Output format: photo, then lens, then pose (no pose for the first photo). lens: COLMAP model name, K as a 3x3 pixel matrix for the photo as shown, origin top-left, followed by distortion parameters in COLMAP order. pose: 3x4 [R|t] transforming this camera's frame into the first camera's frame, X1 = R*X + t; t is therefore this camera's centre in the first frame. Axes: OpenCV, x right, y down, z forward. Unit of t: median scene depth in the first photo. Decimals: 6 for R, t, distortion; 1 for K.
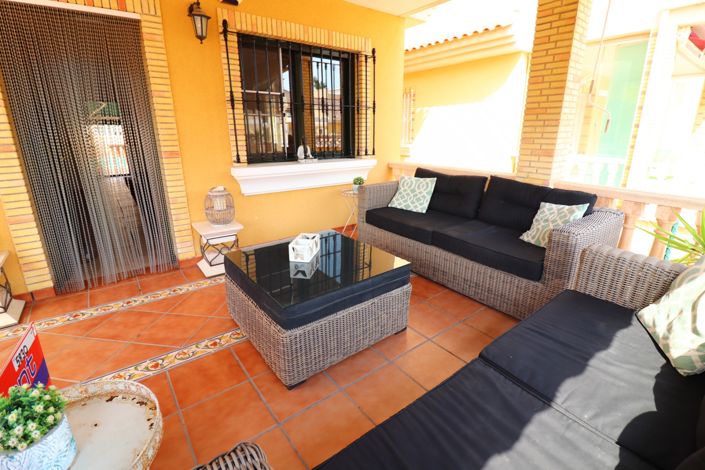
lens RADIAL K [[328.5, 0, 352.2], [0, 328.5, 230.2], [0, 0, 1]] dist [-0.004554, -0.003953]
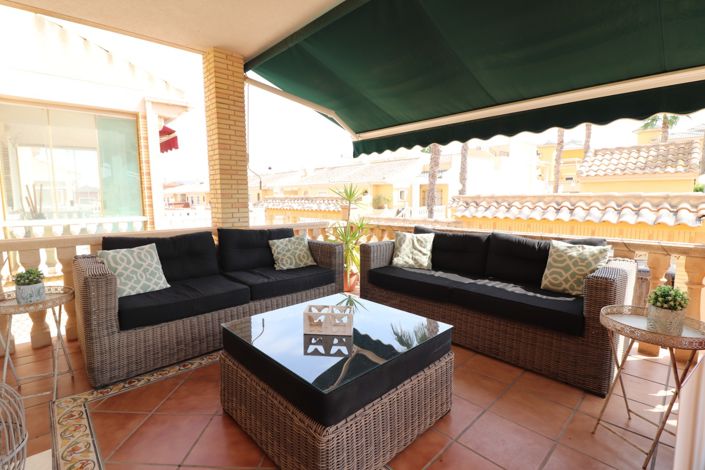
lens RADIAL K [[328.5, 0, 352.6], [0, 328.5, 234.3], [0, 0, 1]] dist [-0.004554, -0.003953]
pose [[-0.115779, -0.109014, 0.987275, -0.580102], [0.291520, 0.946457, 0.138694, -0.150831], [-0.949532, 0.303868, -0.077800, 0.608093]]
